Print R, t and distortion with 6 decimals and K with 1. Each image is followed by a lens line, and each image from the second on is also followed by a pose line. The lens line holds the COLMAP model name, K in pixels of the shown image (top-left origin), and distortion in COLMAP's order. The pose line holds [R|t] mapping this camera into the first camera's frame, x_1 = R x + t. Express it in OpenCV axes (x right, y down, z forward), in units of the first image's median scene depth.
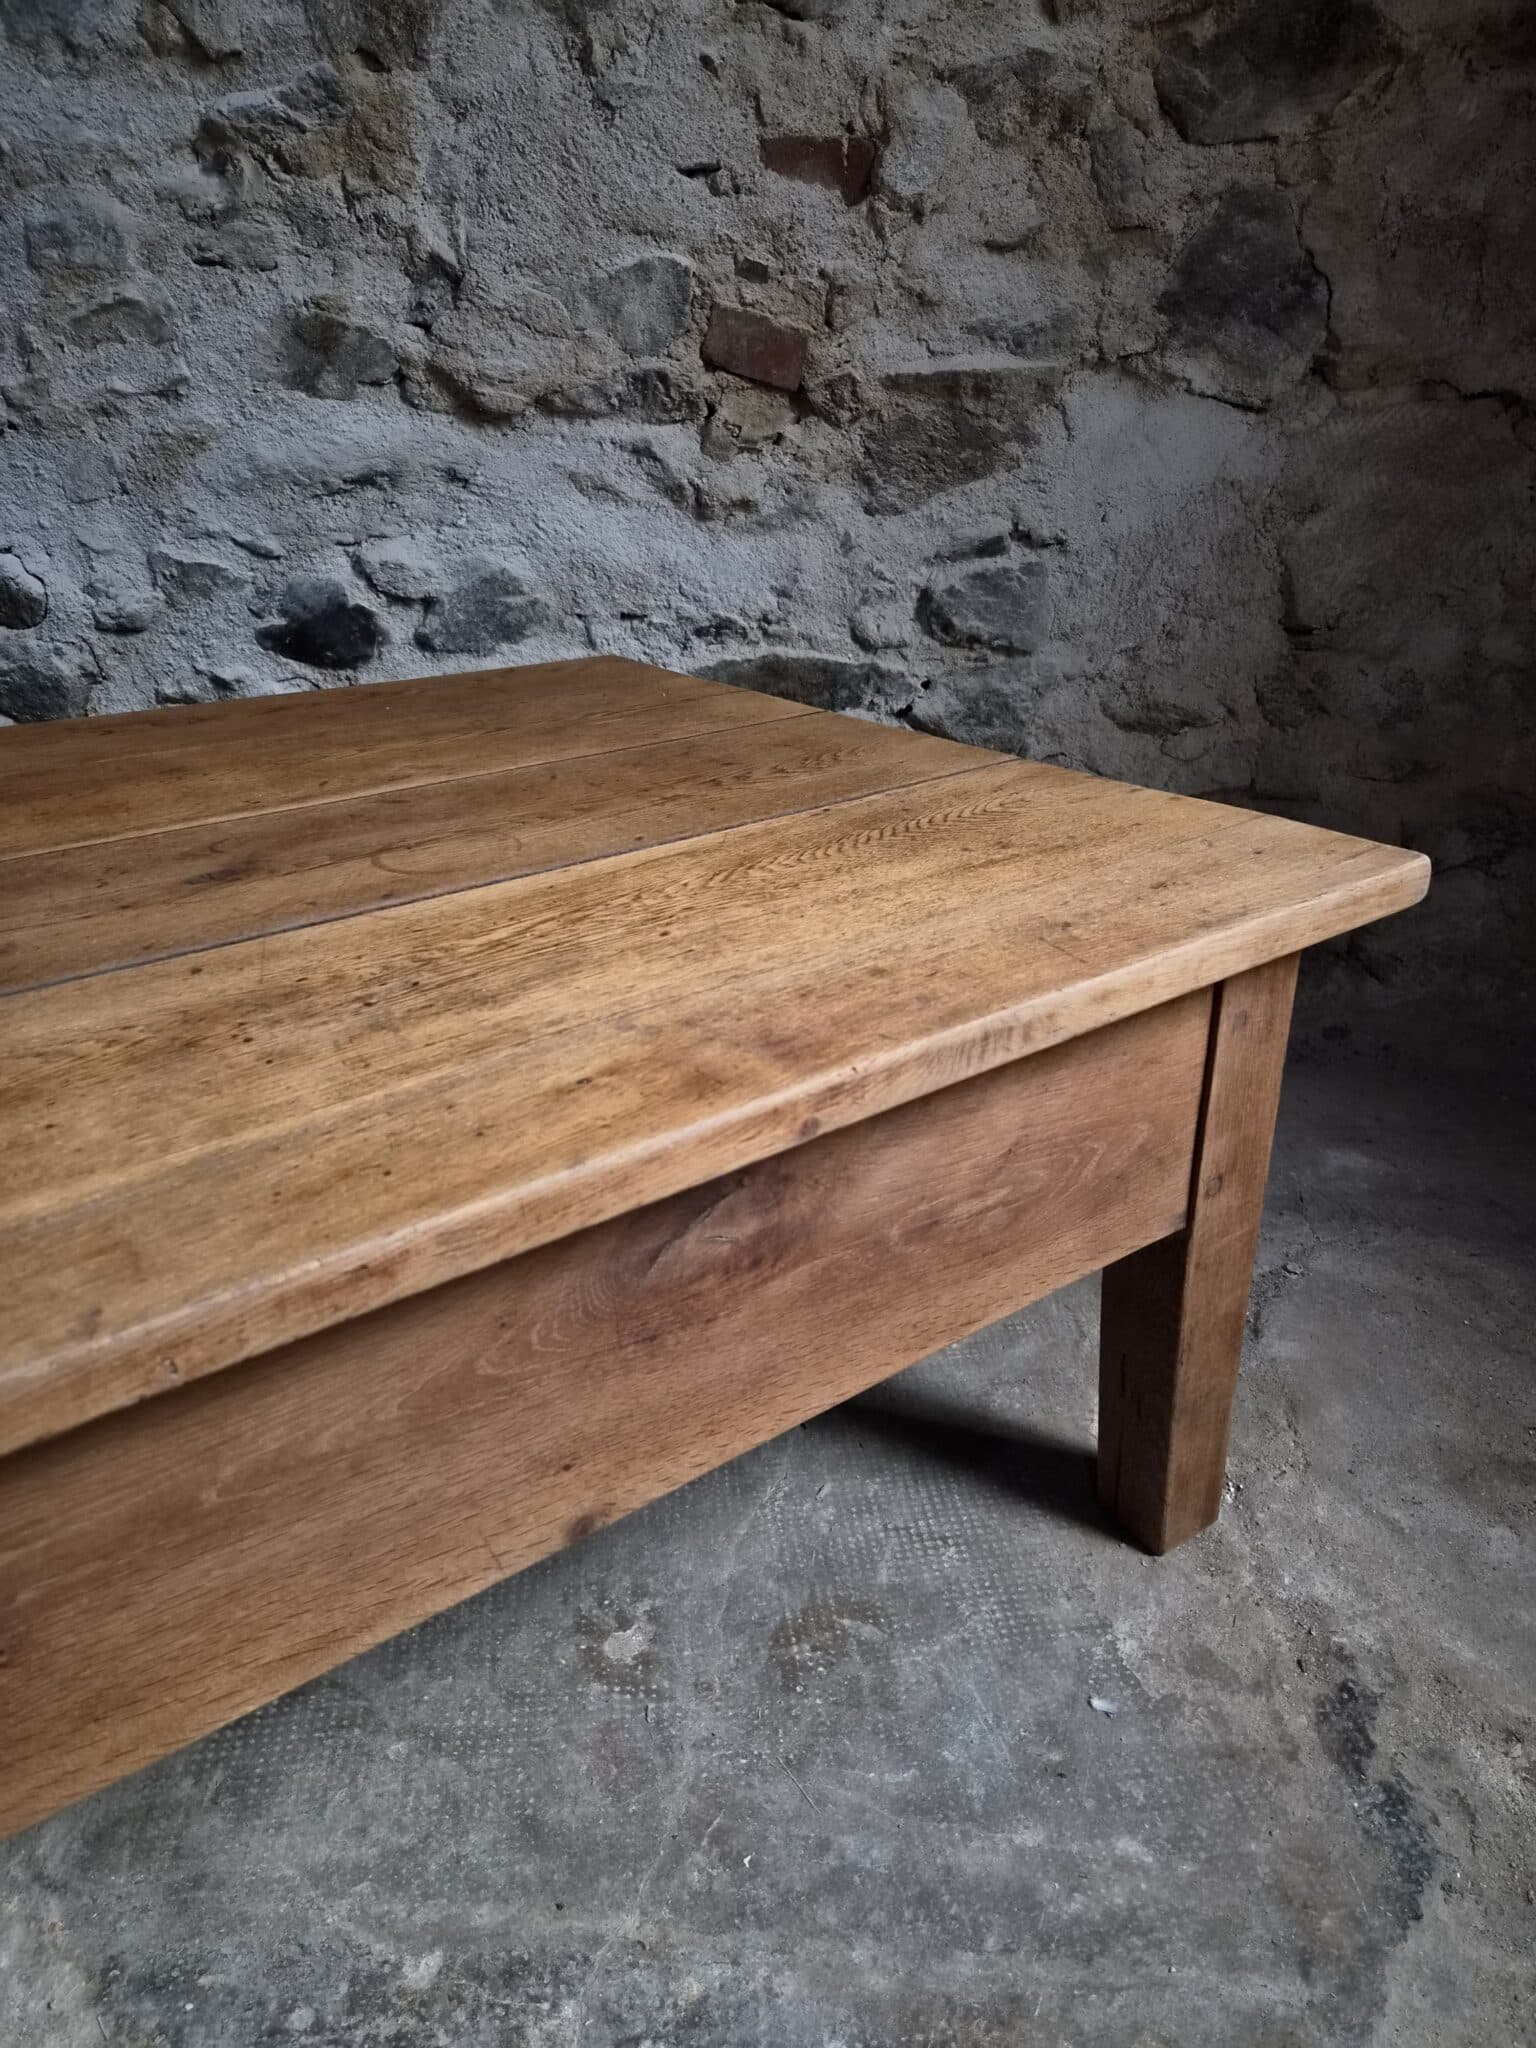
lens RADIAL K [[1376.3, 0, 766.5], [0, 1376.3, 1033.9], [0, 0, 1]] dist [0.061953, -0.046023]
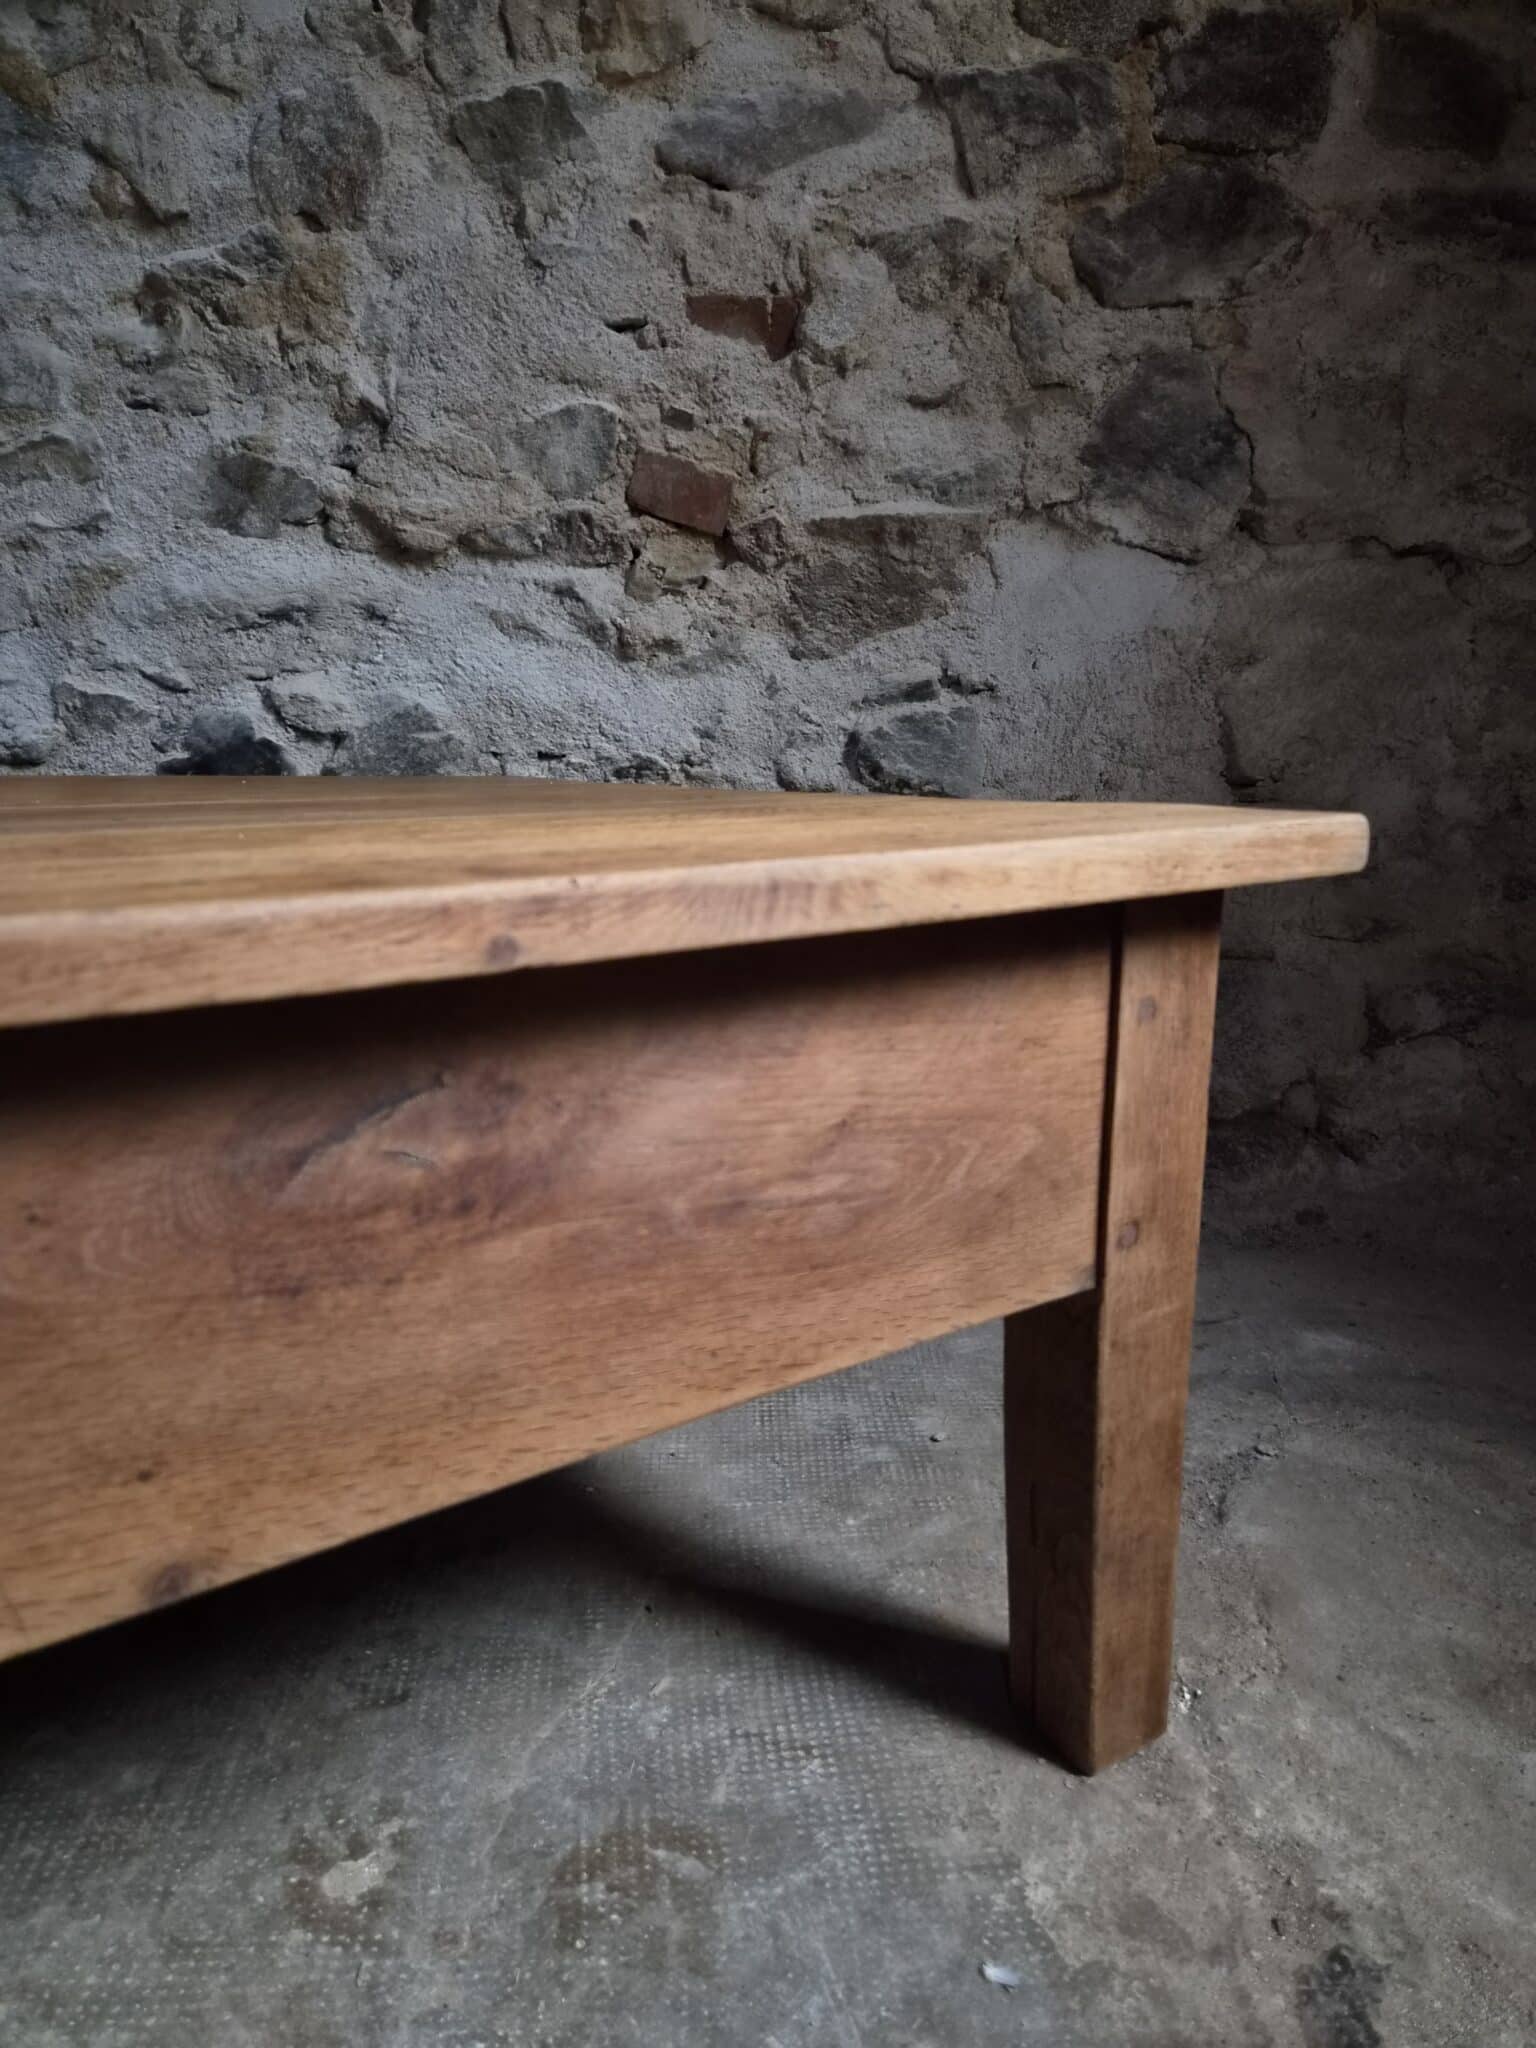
lens RADIAL K [[1369.3, 0, 770.8], [0, 1369.3, 1043.5], [0, 0, 1]] dist [0.067413, -0.048984]
pose [[0.999690, 0.024906, 0.000249, 0.064847], [-0.024275, 0.976536, -0.213983, 0.099572], [-0.005573, 0.213911, 0.976837, 0.116344]]
